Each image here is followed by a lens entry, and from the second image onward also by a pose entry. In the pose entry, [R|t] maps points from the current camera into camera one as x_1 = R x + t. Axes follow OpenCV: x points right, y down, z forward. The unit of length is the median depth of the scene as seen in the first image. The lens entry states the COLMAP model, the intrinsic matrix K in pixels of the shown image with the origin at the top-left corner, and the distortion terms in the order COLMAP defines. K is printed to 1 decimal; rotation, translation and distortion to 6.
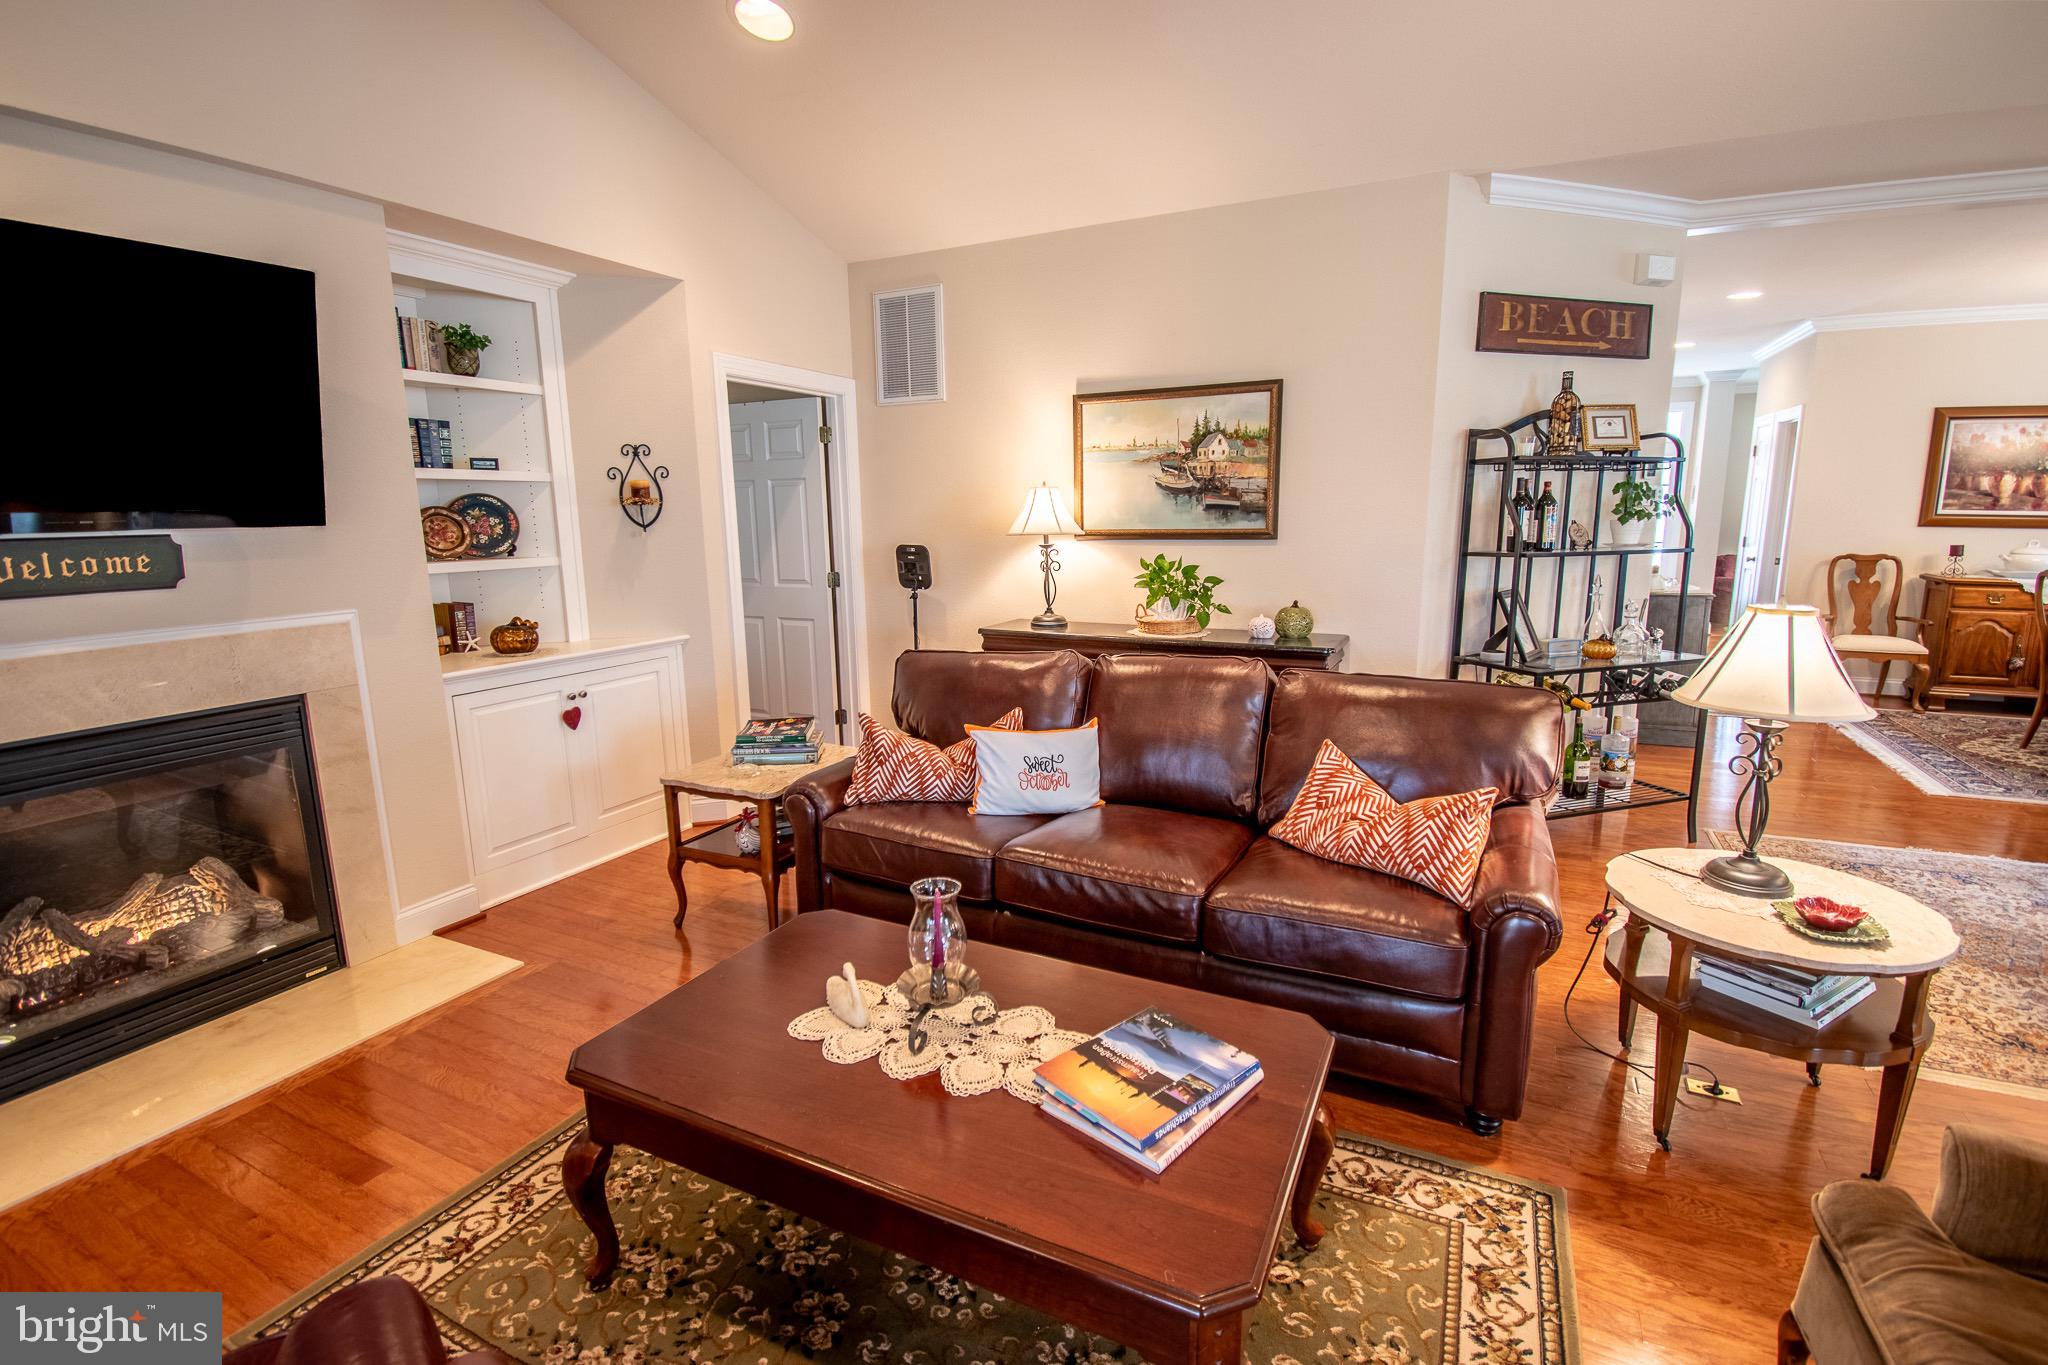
lens RADIAL K [[930.9, 0, 1024.0], [0, 930.9, 682.5], [0, 0, 1]] dist [0.029698, -0.032414]
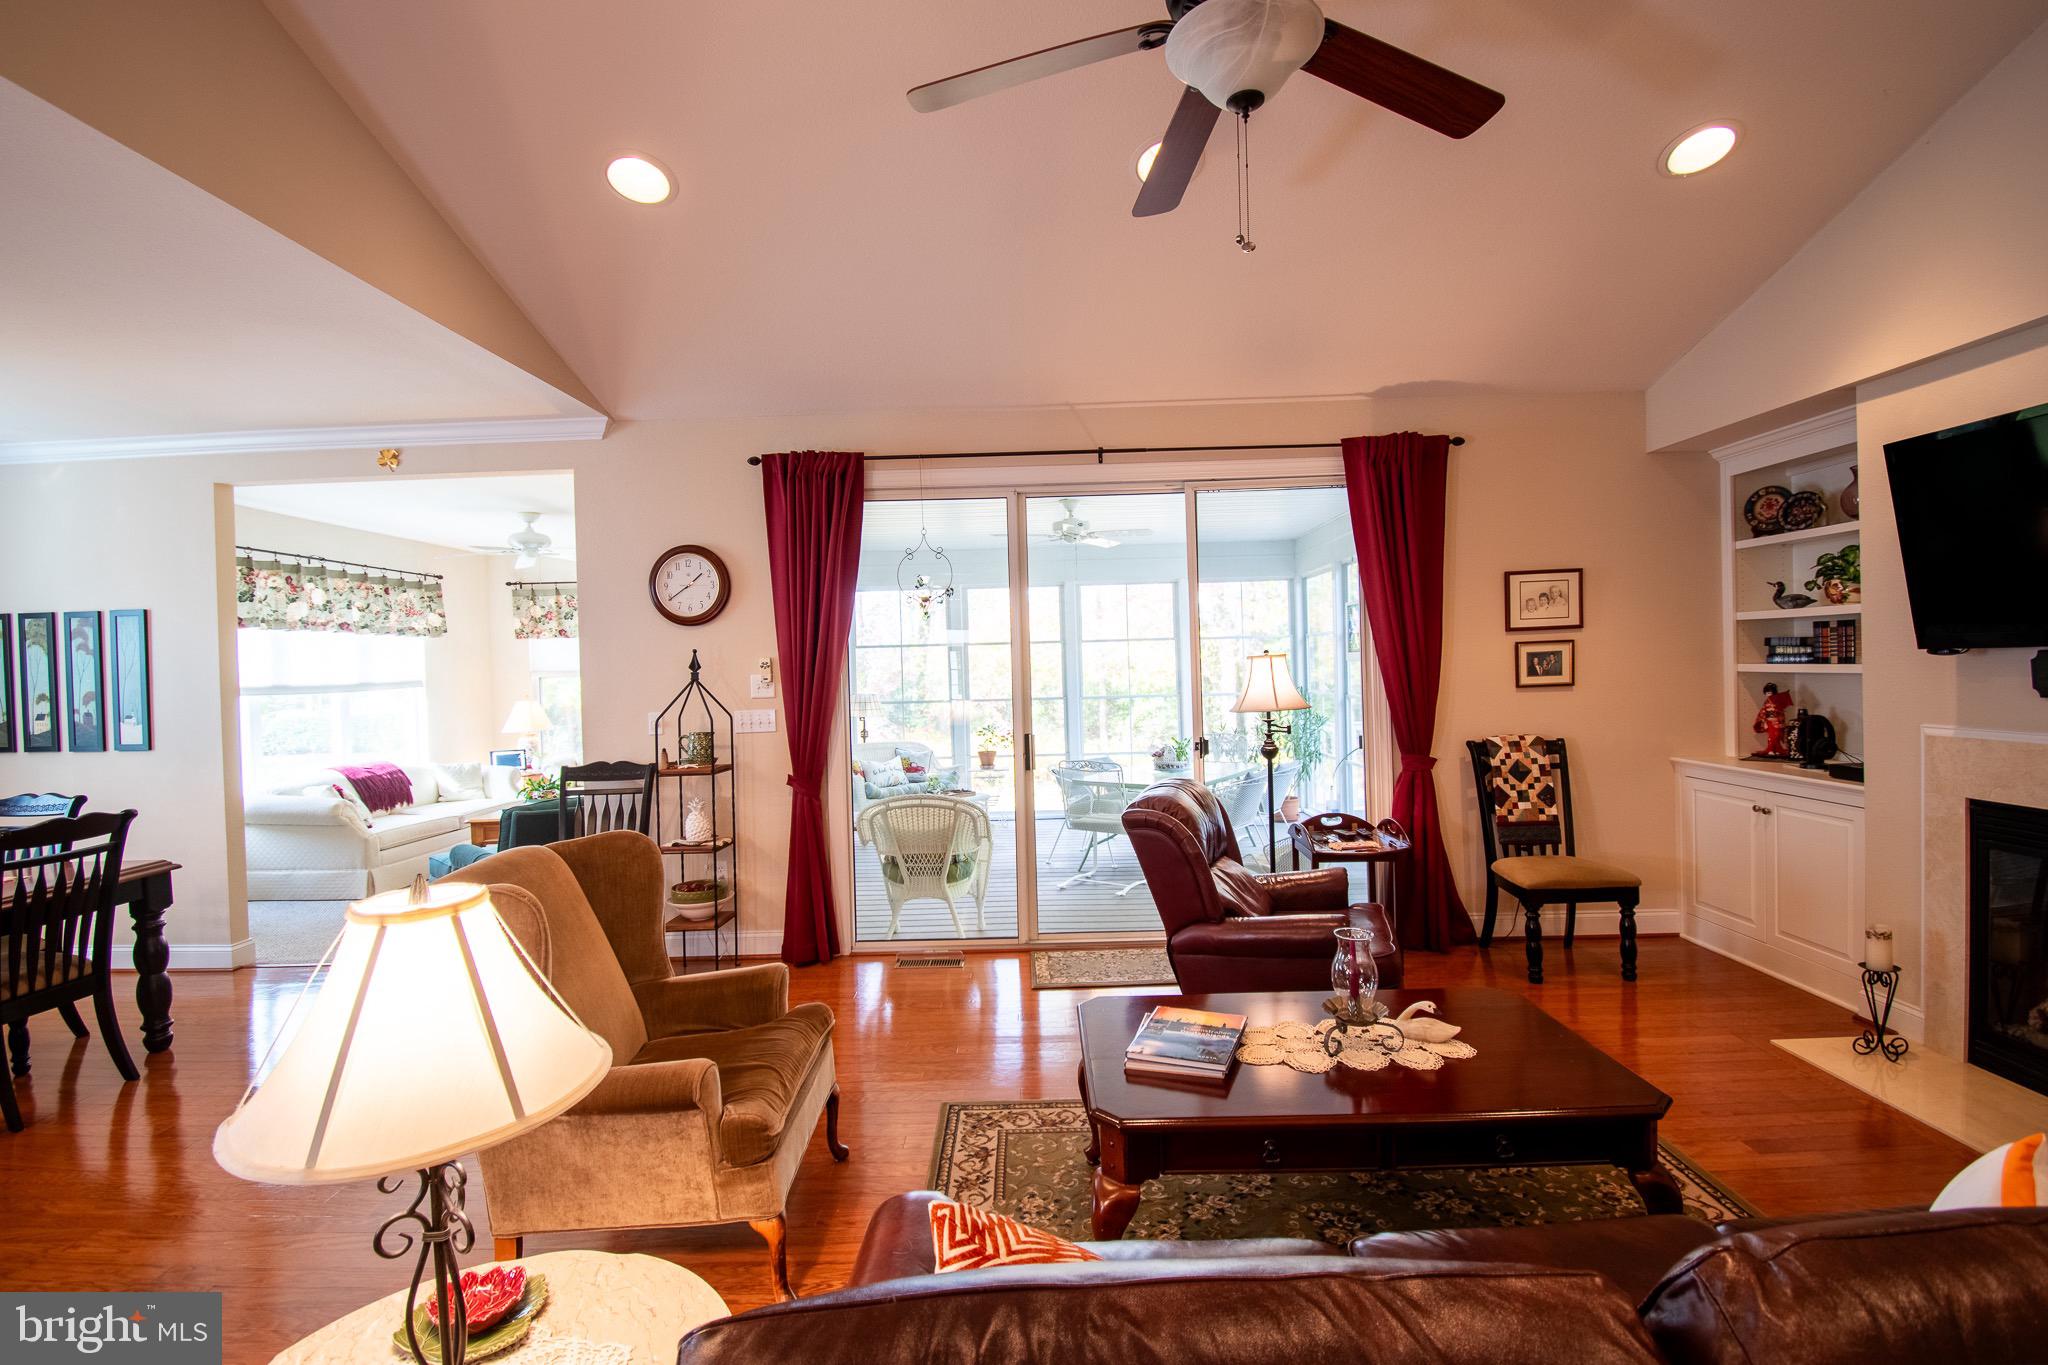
lens RADIAL K [[931.1, 0, 1030.4], [0, 931.1, 680.0], [0, 0, 1]] dist [0.021576, -0.027489]
pose [[-0.899491, 0.043619, -0.434756, 0.401427], [-0.042099, 0.981724, 0.185598, -0.166636], [0.434906, 0.185246, -0.881215, 0.864594]]
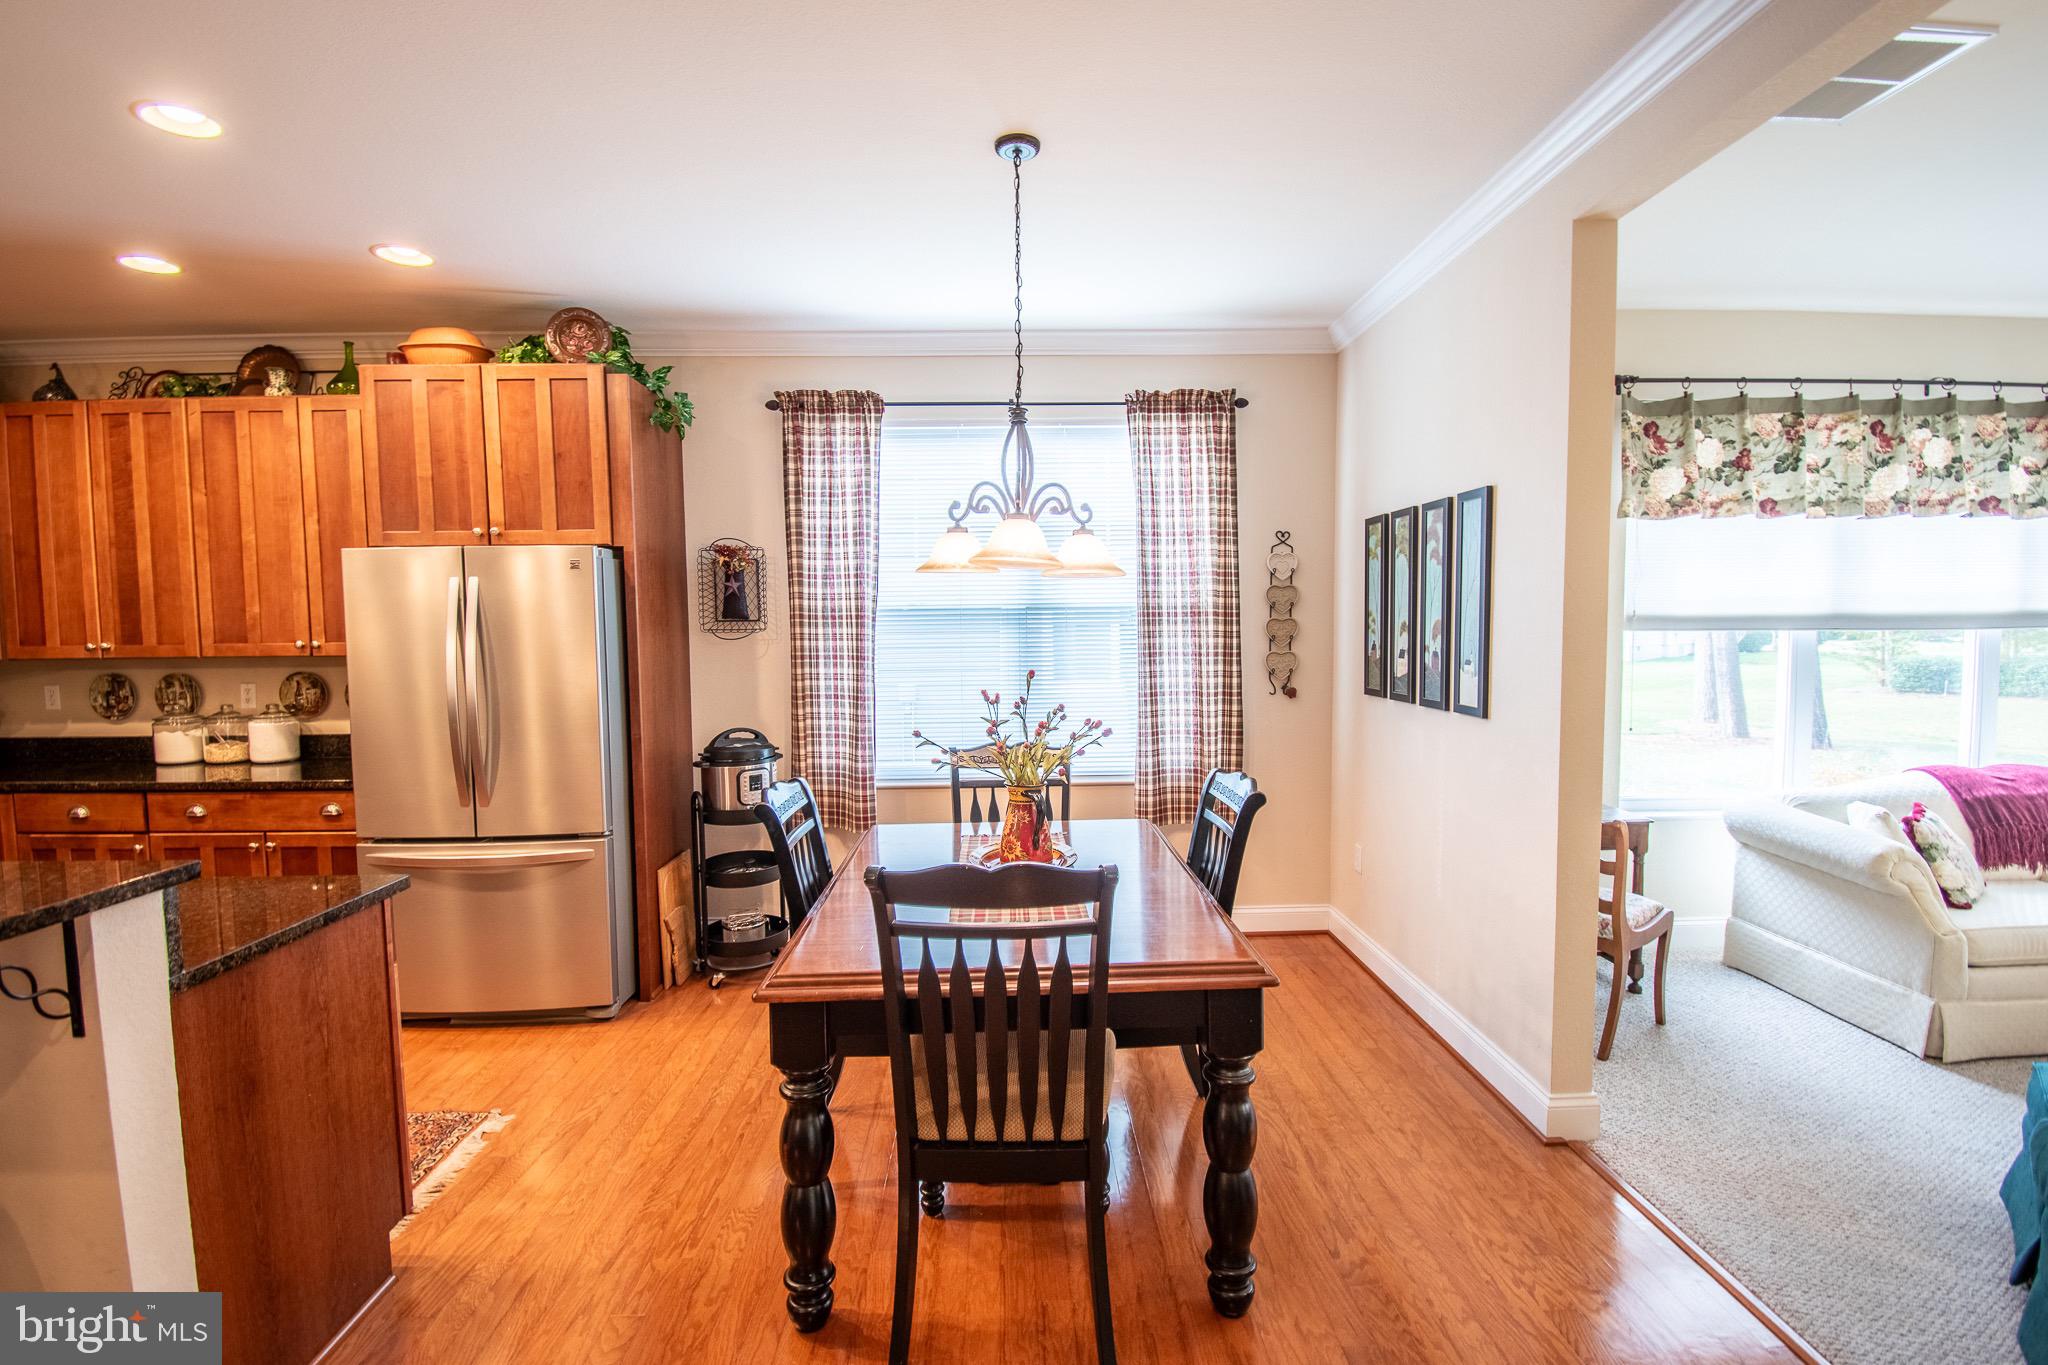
lens RADIAL K [[931.1, 0, 1030.4], [0, 931.1, 680.0], [0, 0, 1]] dist [0.021576, -0.027489]
pose [[-0.469260, -0.037219, 0.882275, 0.427808], [0.178007, 0.974615, 0.135791, 0.005937], [-0.864933, 0.220772, -0.450723, -0.071407]]
